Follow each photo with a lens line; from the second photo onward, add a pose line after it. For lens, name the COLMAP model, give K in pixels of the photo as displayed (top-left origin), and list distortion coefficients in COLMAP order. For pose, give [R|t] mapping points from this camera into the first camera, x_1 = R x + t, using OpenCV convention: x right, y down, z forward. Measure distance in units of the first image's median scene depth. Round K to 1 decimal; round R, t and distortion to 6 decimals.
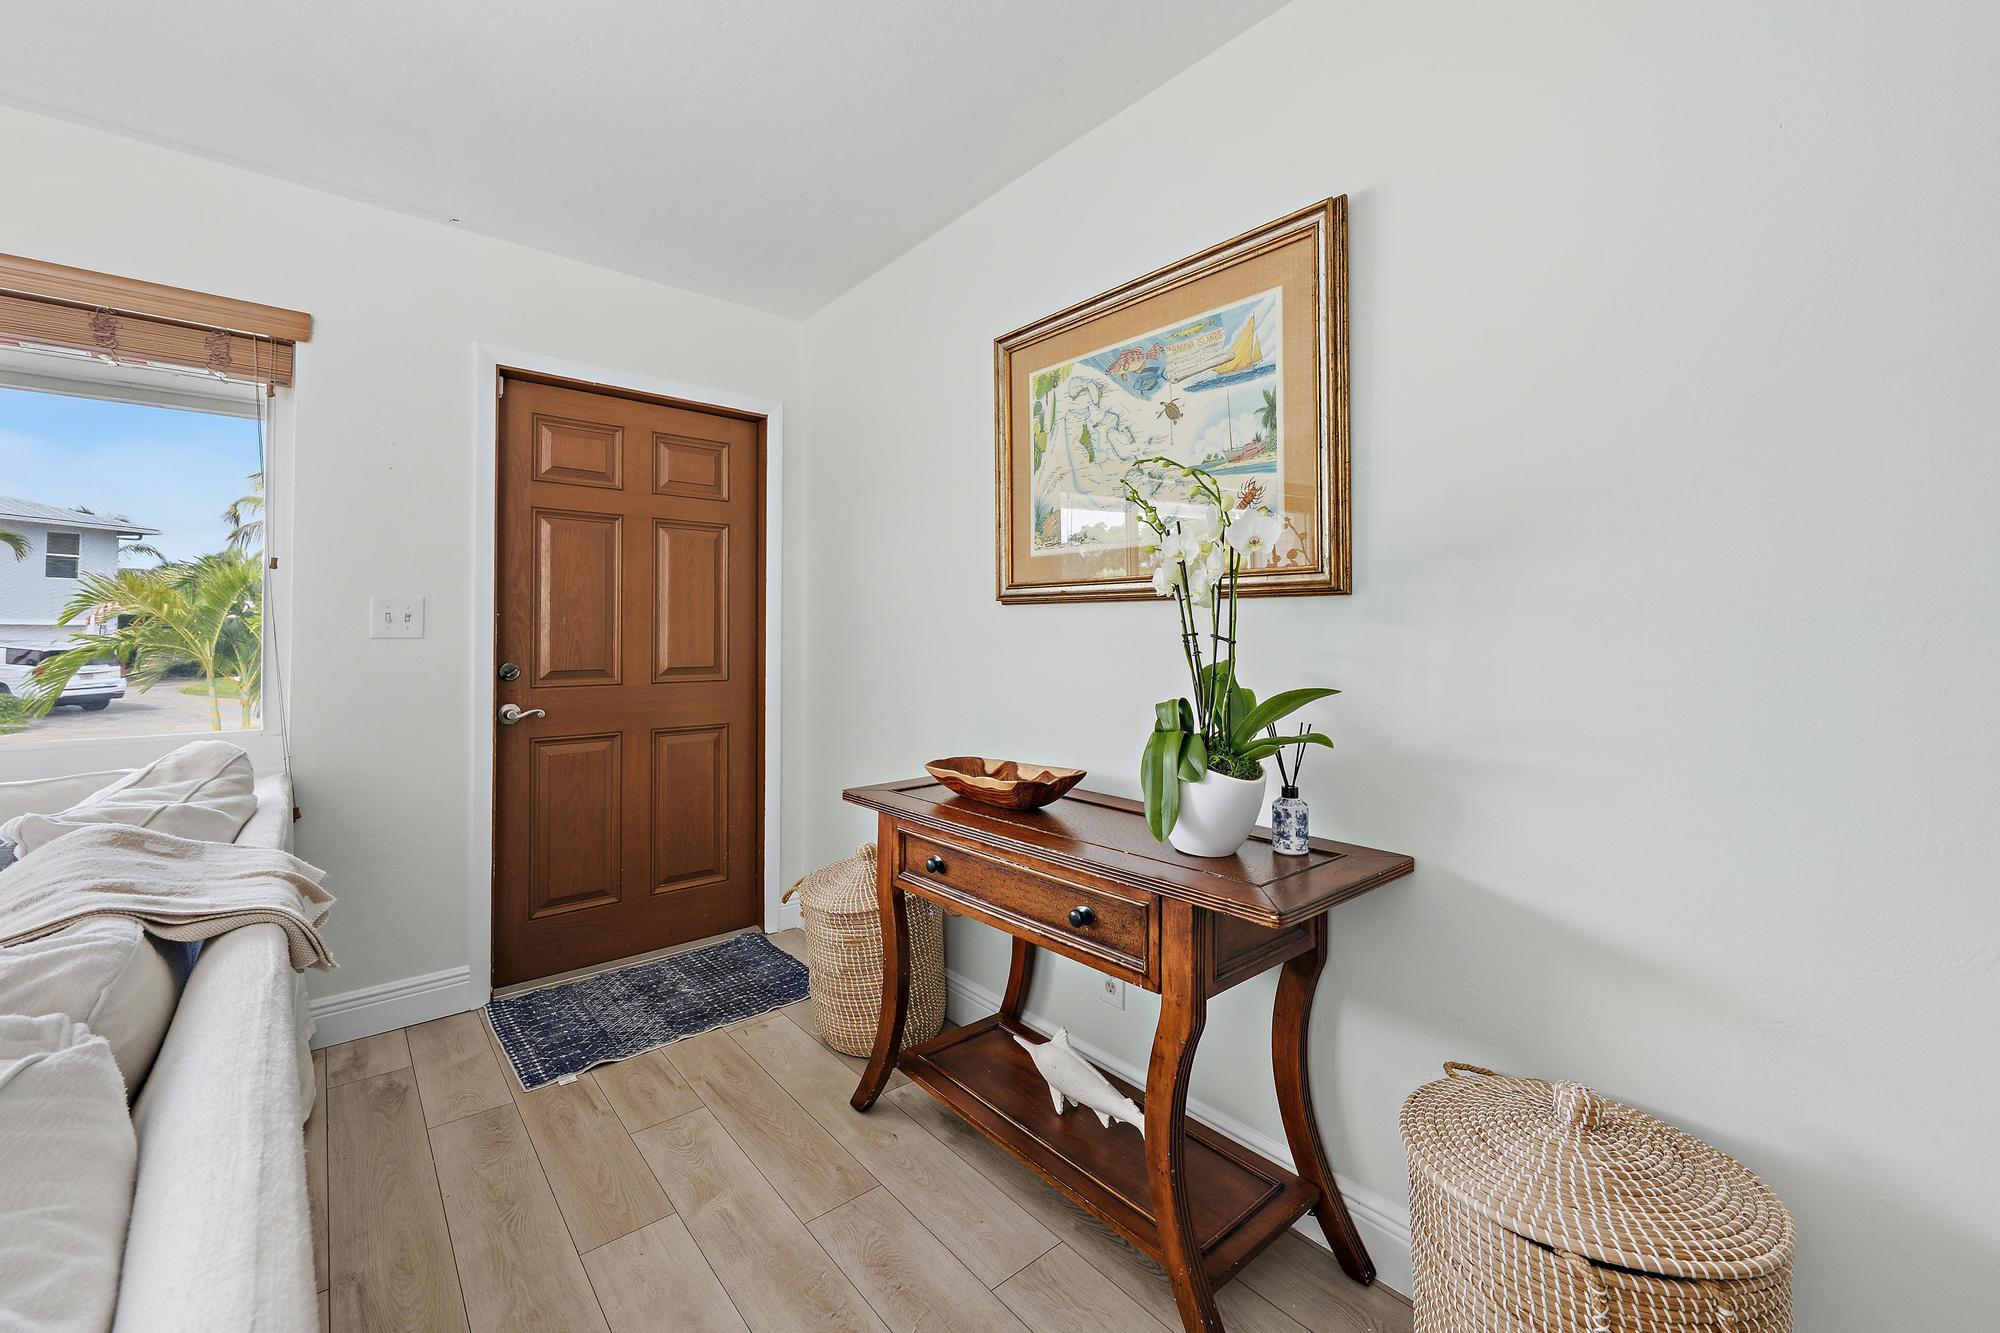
lens RADIAL K [[795.6, 0, 1002.2], [0, 795.6, 639.0], [0, 0, 1]] dist [-0.001130, -0.000172]
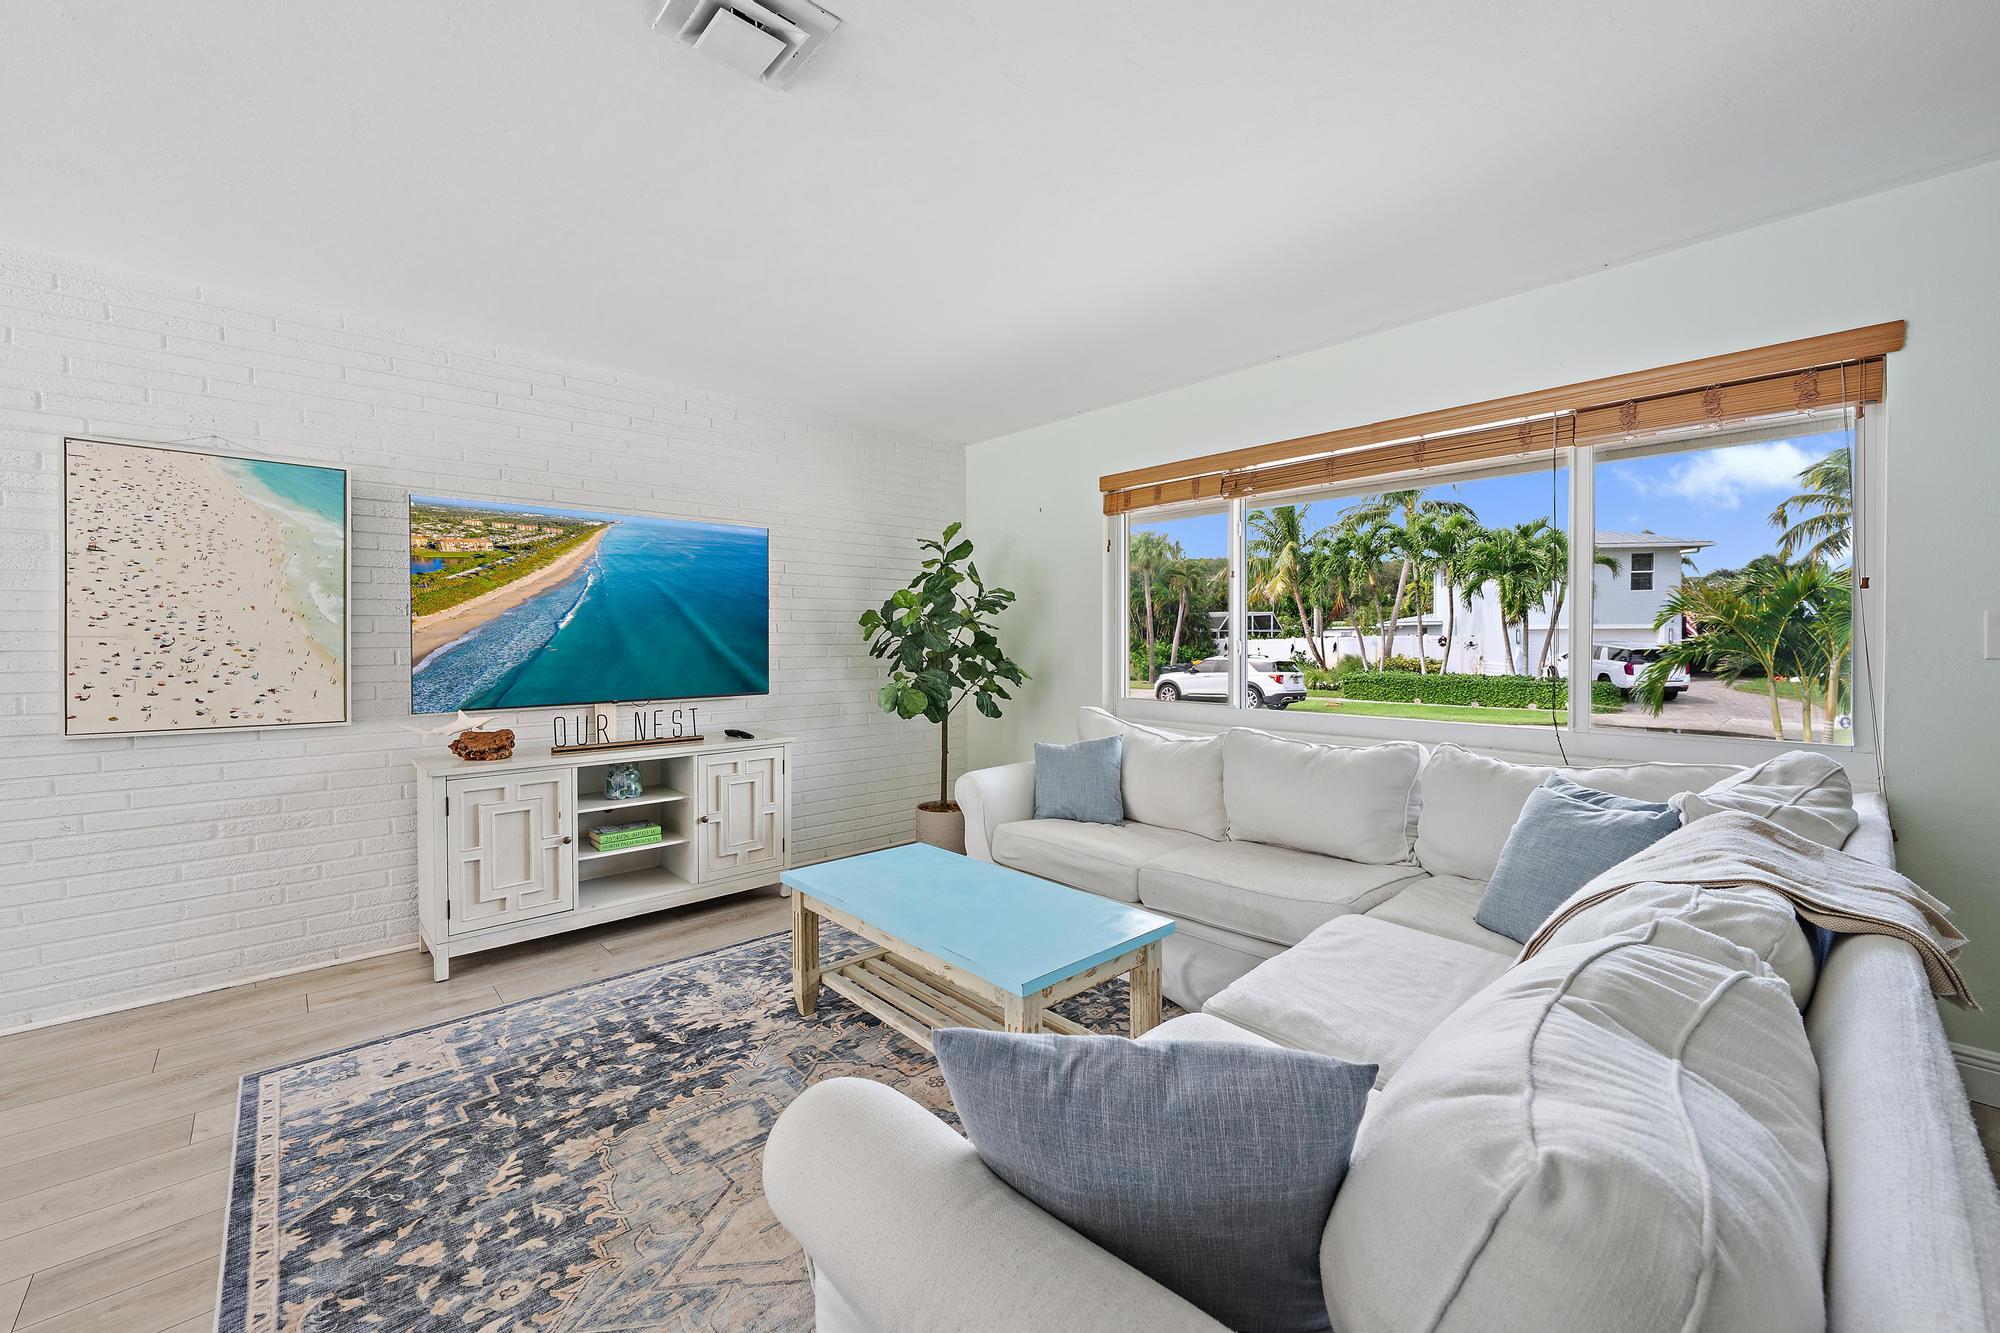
lens RADIAL K [[795.6, 0, 1002.2], [0, 795.6, 639.0], [0, 0, 1]] dist [-0.001130, -0.000172]
pose [[0.032719, 0.001329, -0.999464, 0.070261], [0.003469, 0.999993, 0.001443, -0.034710], [0.999459, -0.003515, 0.032714, -0.158095]]
